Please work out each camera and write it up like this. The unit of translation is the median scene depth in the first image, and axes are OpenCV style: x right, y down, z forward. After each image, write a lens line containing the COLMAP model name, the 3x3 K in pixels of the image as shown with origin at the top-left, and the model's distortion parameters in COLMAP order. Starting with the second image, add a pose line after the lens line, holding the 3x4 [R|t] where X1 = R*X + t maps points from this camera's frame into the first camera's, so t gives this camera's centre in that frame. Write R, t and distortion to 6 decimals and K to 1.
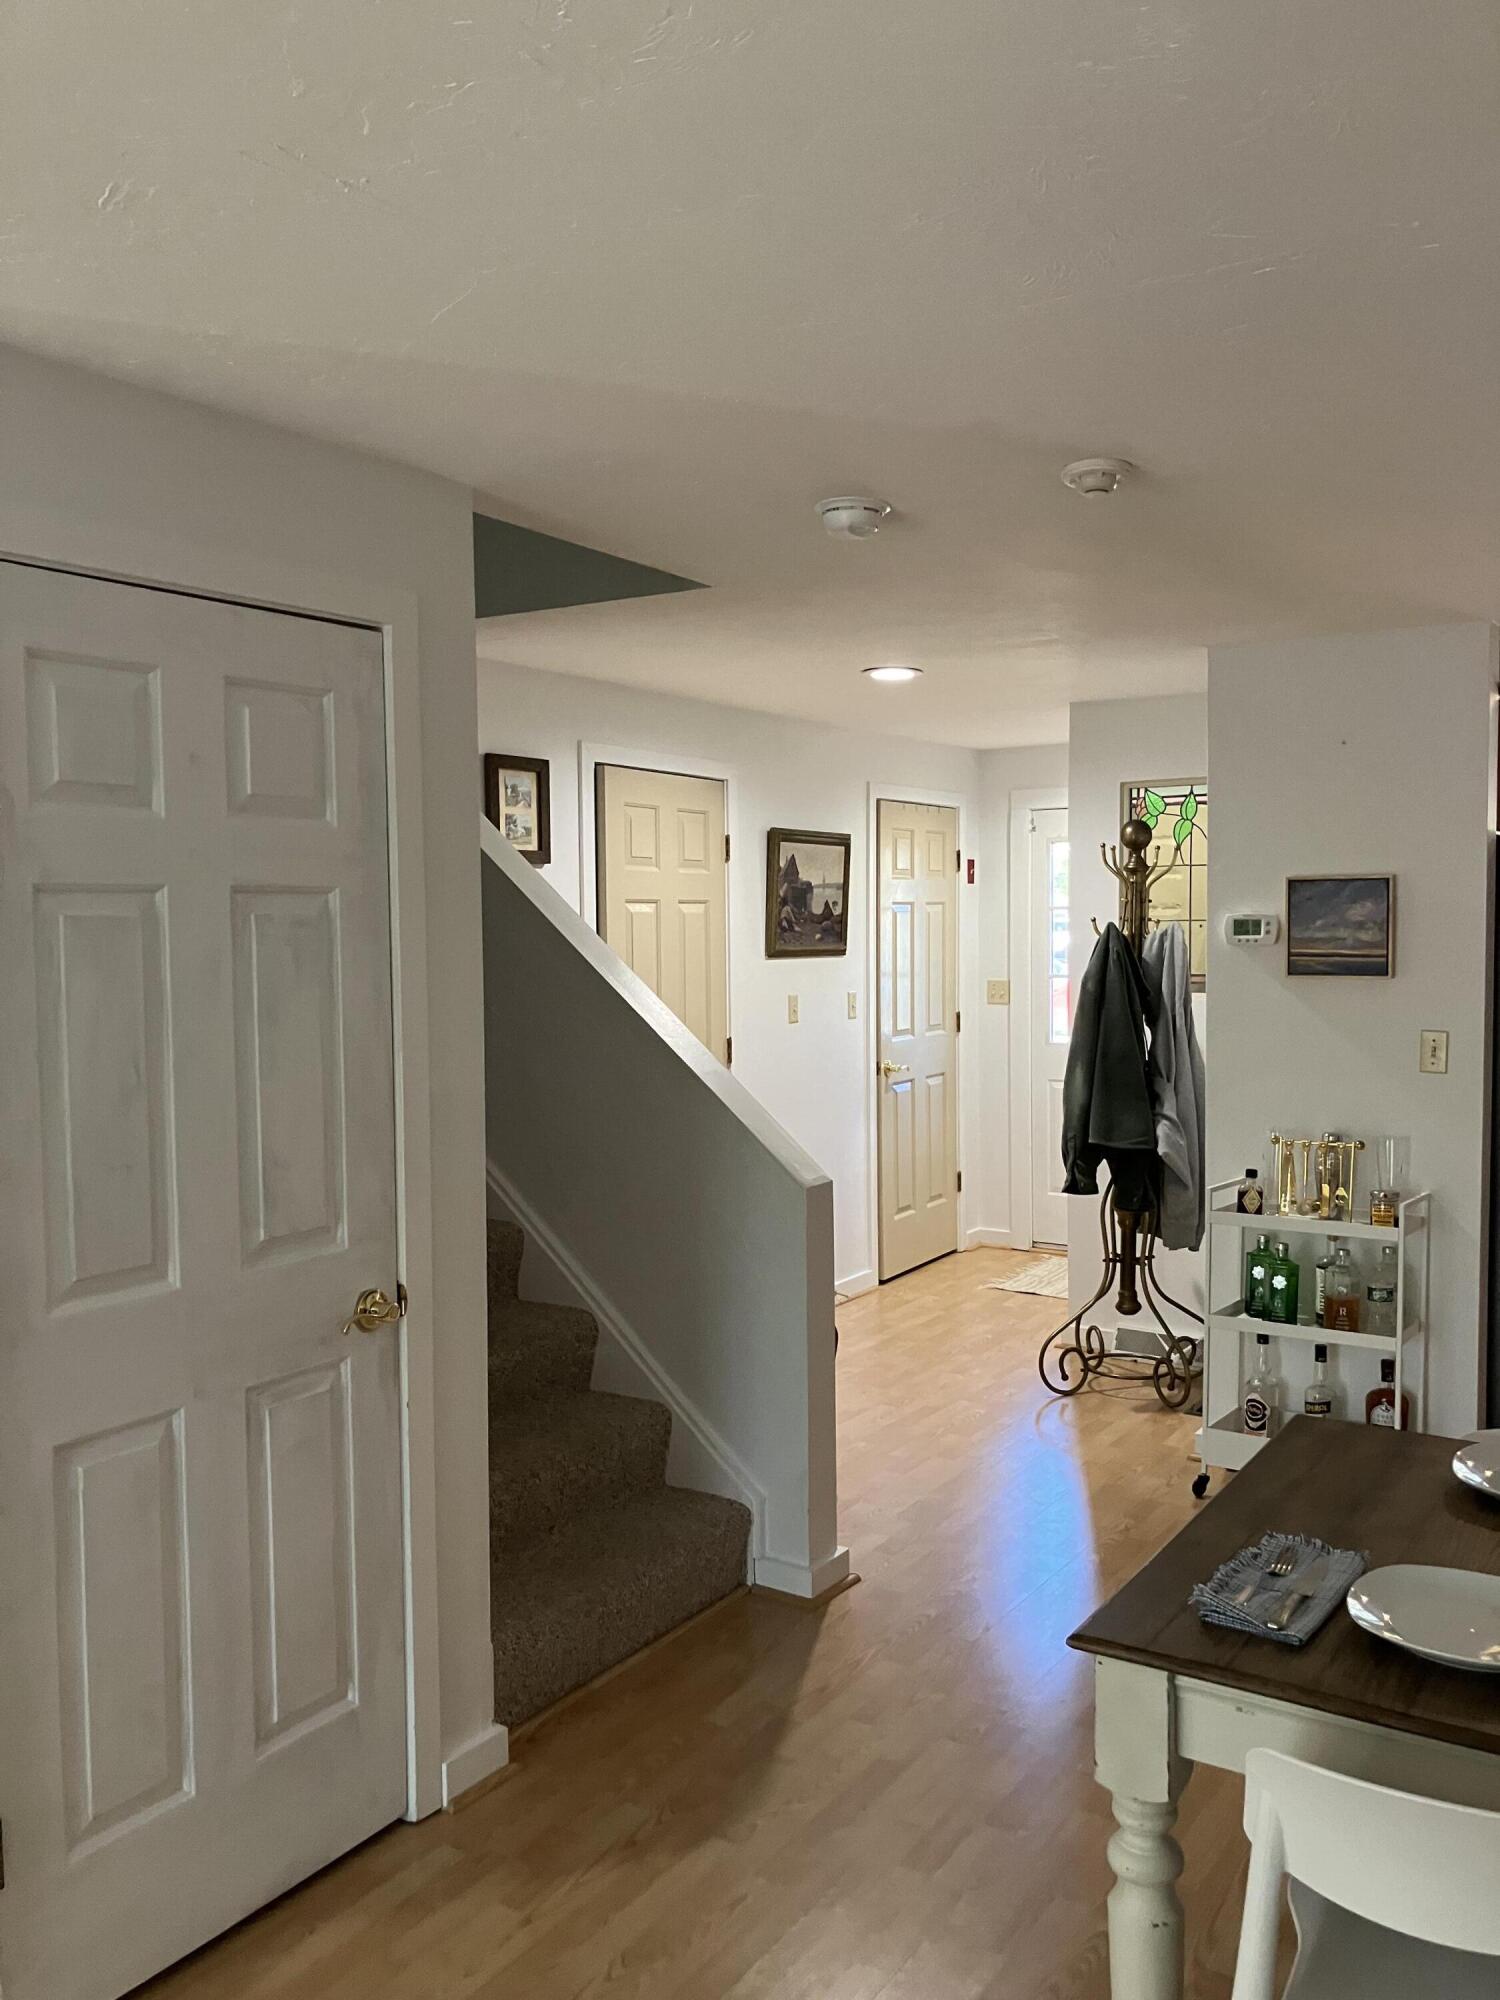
lens RADIAL K [[1640.2, 0, 744.9], [0, 1640.2, 1007.0], [0, 0, 1]] dist [0.050839, -0.102905]
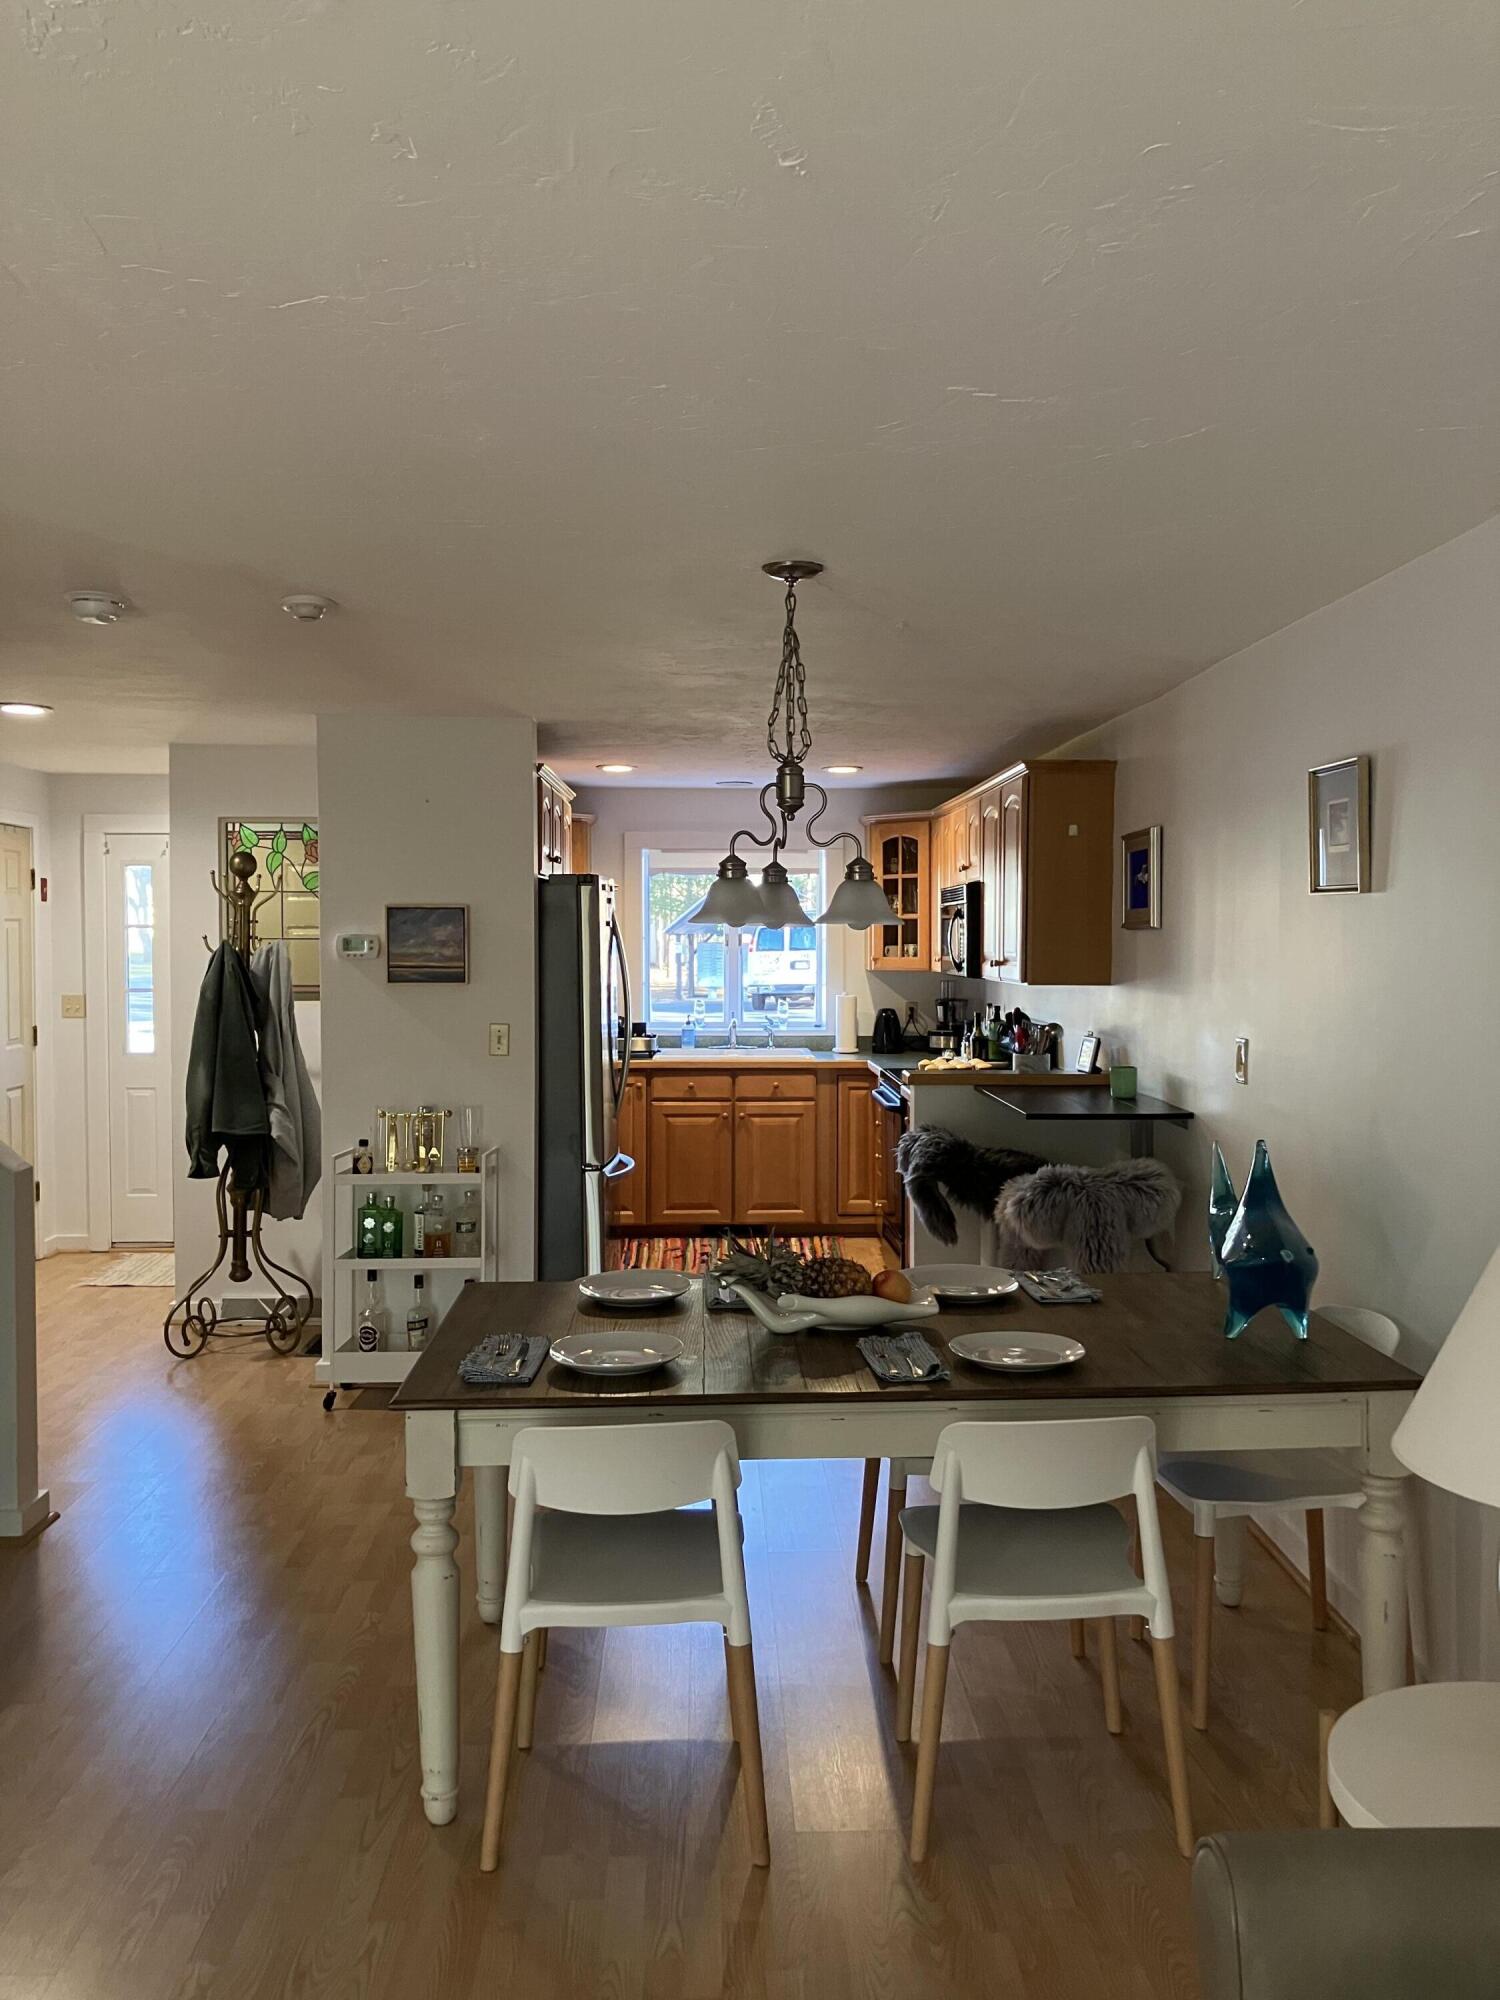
lens RADIAL K [[1610.7, 0, 779.0], [0, 1610.7, 996.1], [0, 0, 1]] dist [0.021664, -0.003473]
pose [[0.810124, -0.012524, 0.586125, -0.133354], [0.023467, 0.999663, -0.011074, 0.010118], [-0.585789, 0.022726, 0.810145, -0.151106]]
